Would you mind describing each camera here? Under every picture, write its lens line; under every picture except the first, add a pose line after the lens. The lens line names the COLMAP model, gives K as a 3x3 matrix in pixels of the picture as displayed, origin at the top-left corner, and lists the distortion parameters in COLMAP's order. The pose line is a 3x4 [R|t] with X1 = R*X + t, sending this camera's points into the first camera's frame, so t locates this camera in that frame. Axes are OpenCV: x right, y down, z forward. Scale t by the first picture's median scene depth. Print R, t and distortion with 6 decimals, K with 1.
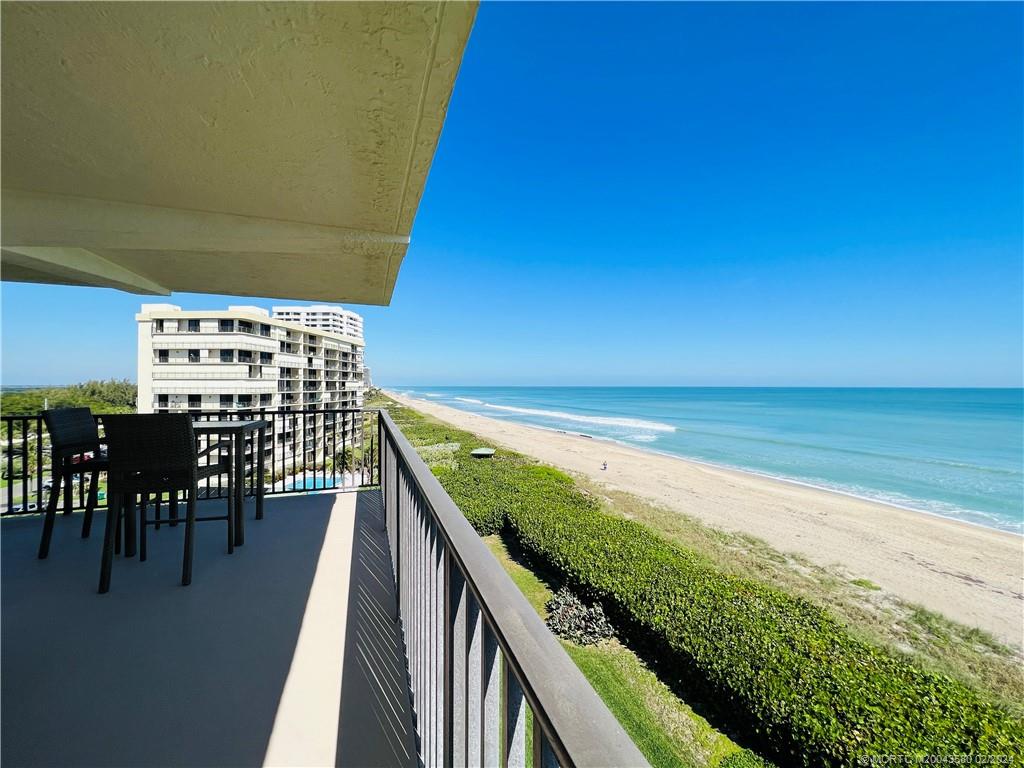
lens RADIAL K [[410.2, 0, 510.0], [0, 410.2, 382.0], [0, 0, 1]] dist [-0.002400, 0.000904]
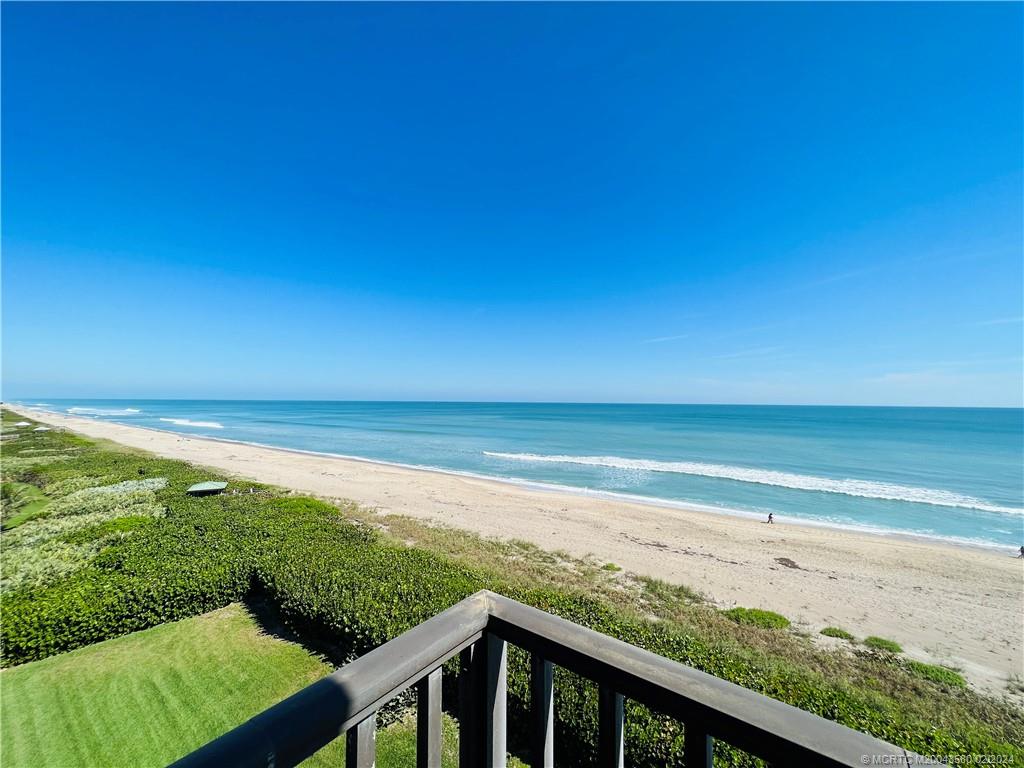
lens RADIAL K [[410.2, 0, 505.4], [0, 410.2, 381.0], [0, 0, 1]] dist [-0.002400, 0.000904]
pose [[0.834607, 0.031770, 0.549928, -0.057348], [-0.011099, 0.999103, -0.040875, 0.000582], [-0.550734, 0.028010, 0.834211, 0.130000]]
